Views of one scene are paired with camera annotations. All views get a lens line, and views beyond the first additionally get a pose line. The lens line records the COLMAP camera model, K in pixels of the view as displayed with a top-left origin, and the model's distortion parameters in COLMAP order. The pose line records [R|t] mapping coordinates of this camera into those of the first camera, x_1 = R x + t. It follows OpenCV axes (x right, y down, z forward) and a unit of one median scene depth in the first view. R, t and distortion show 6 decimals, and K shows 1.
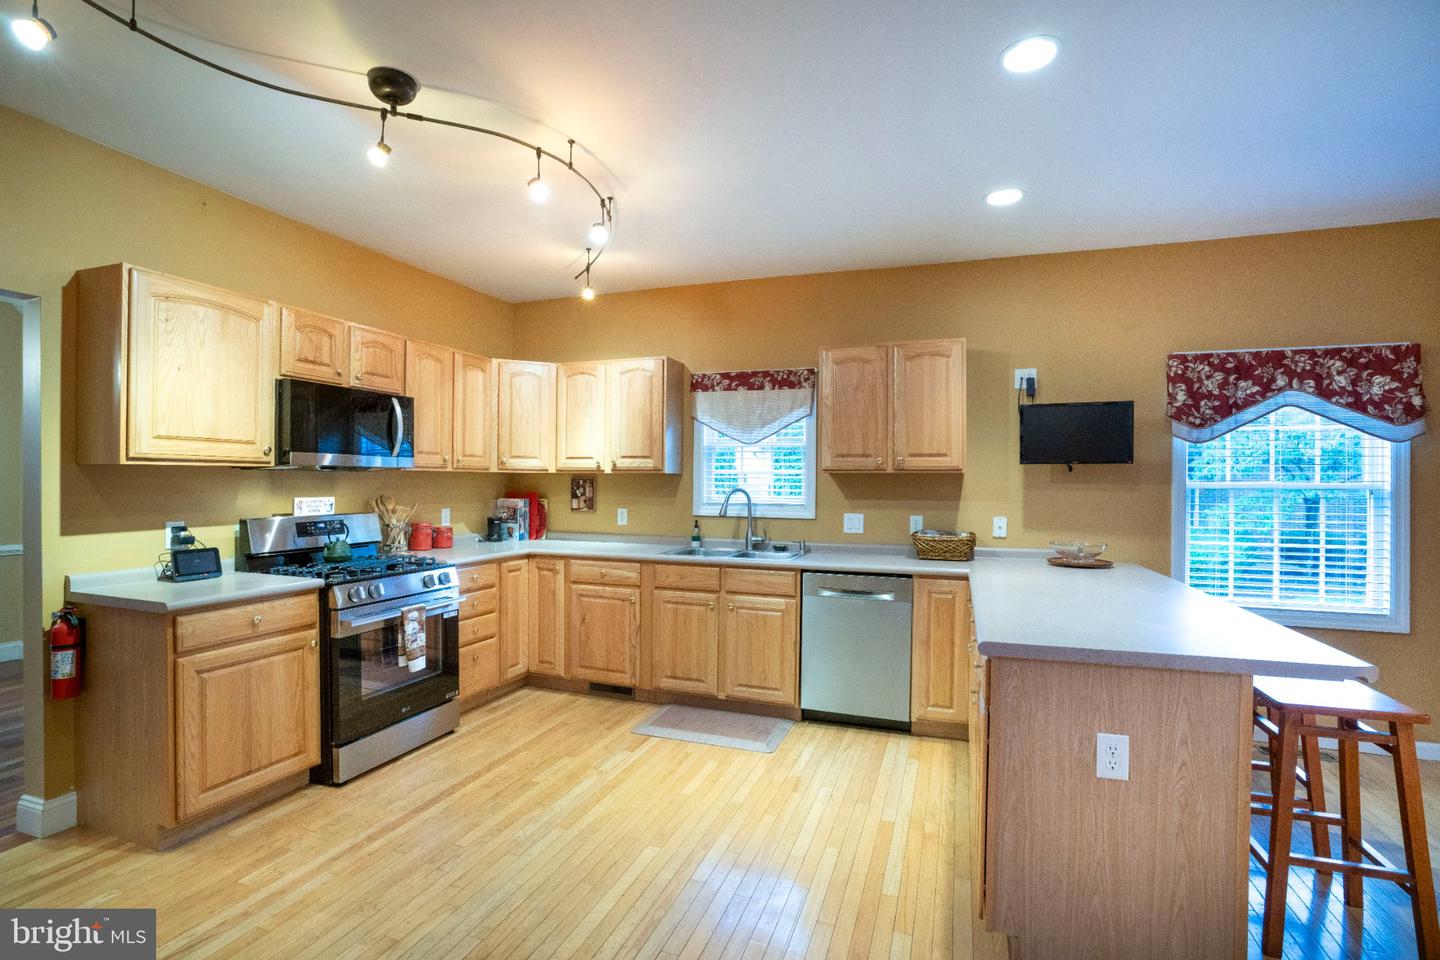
lens RADIAL K [[665.7, 0, 718.0], [0, 665.7, 484.7], [0, 0, 1]] dist [-0.055921, 0.020634]
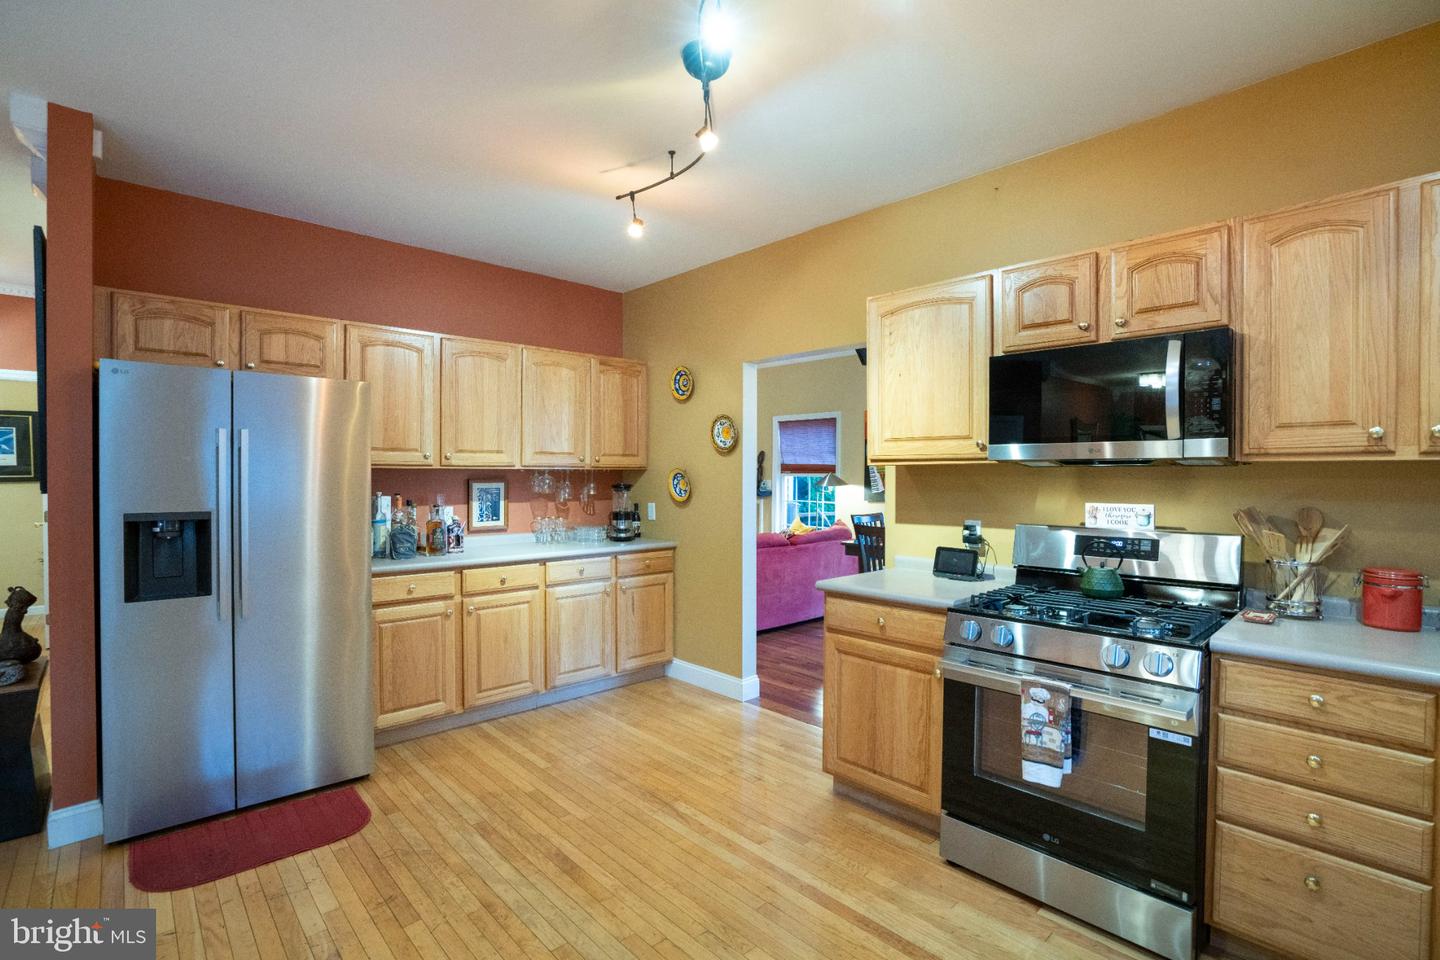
lens RADIAL K [[665.7, 0, 711.0], [0, 665.7, 481.6], [0, 0, 1]] dist [-0.055921, 0.020634]
pose [[-0.454964, 0.002056, -0.890508, 0.202462], [-0.010278, 0.999919, 0.007560, -0.005045], [0.890451, 0.012593, -0.454905, 0.852691]]
